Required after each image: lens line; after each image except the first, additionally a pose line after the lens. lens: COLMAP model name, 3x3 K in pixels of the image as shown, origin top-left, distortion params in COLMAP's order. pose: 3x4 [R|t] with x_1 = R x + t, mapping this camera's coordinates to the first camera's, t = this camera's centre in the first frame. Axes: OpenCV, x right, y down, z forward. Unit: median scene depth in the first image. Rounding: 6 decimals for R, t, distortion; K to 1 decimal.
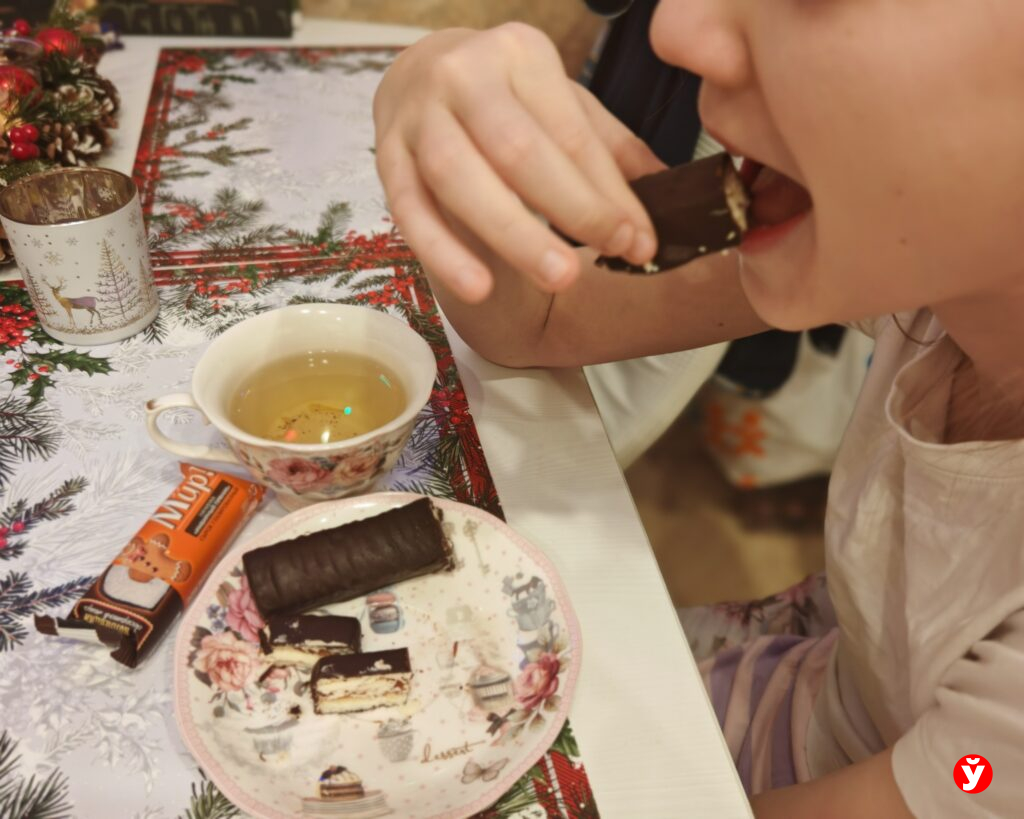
lens RADIAL K [[888.4, 0, 512.0], [0, 888.4, 409.5], [0, 0, 1]] dist [-0.062789, 0.237069]
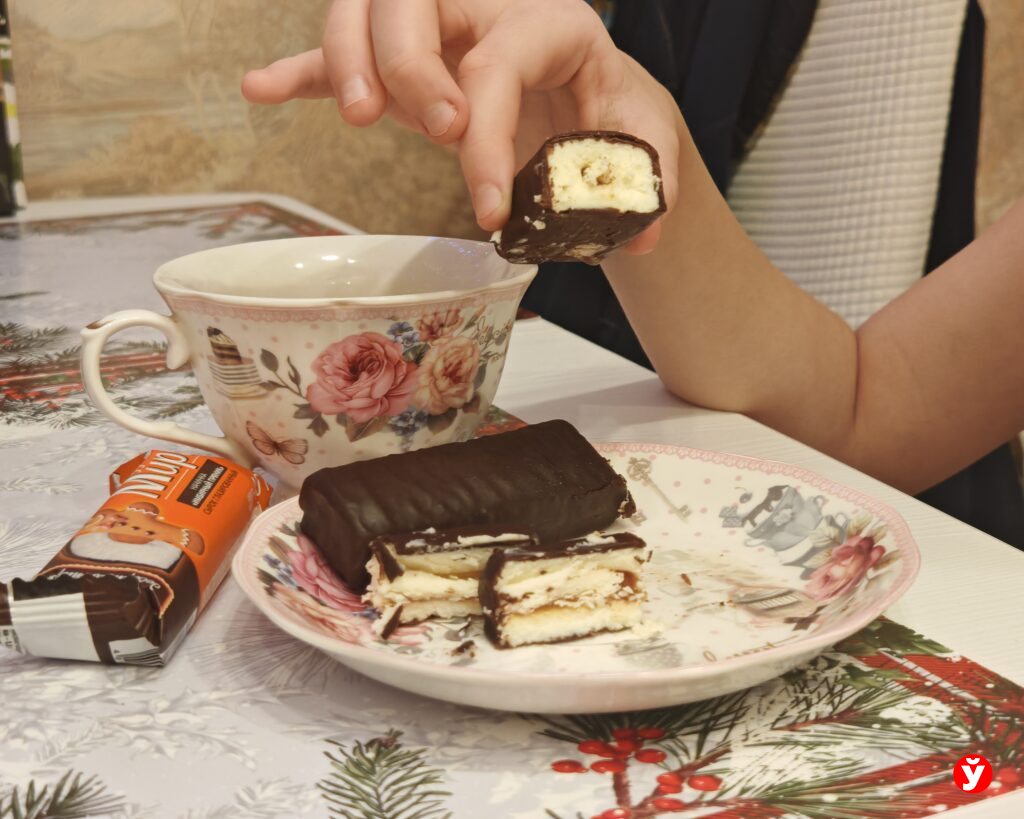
lens RADIAL K [[1752.3, 0, 512.1], [0, 1752.3, 379.8], [0, 0, 1]] dist [0.254385, -1.804583]
pose [[0.977195, -0.121466, 0.174170, -0.386568], [0.186276, 0.884116, -0.428532, 0.671524], [-0.101935, 0.451203, 0.886581, -0.090340]]
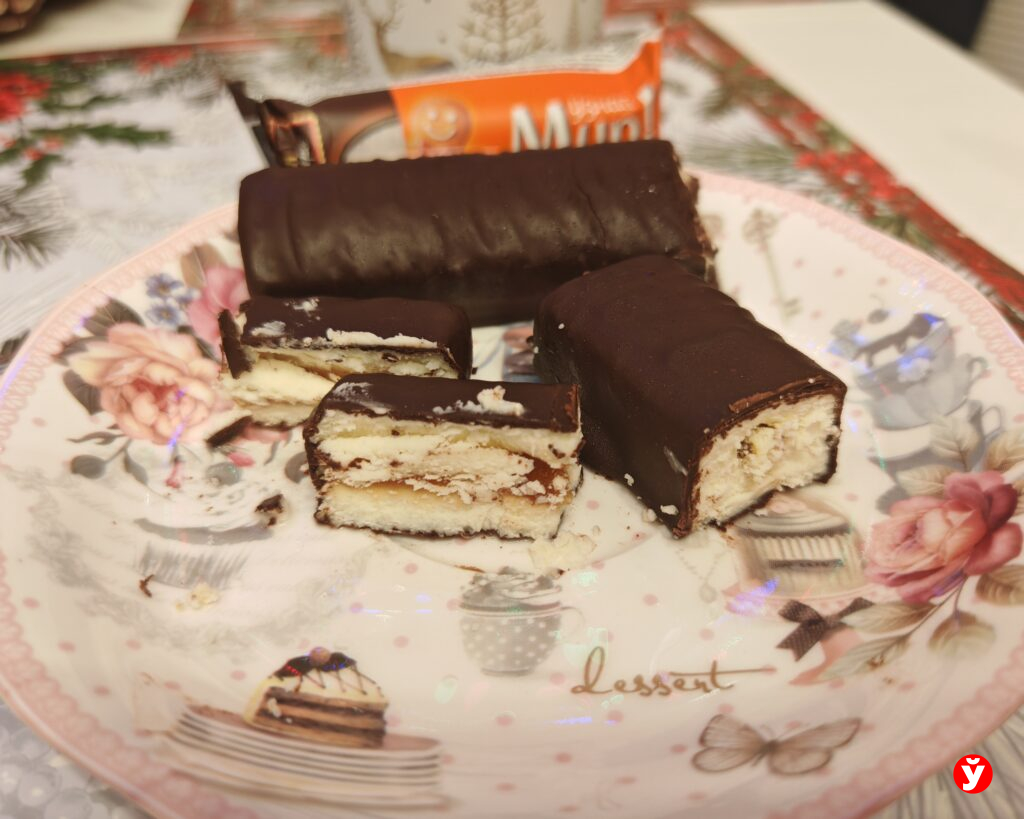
lens RADIAL K [[917.8, 0, 512.0], [0, 917.8, 409.5], [0, 0, 1]] dist [-0.061024, 0.014270]
pose [[0.961441, 0.111601, -0.251349, -0.048218], [-0.123339, 0.991868, -0.031391, 0.294391], [0.245802, 0.061182, 0.967387, 0.630642]]
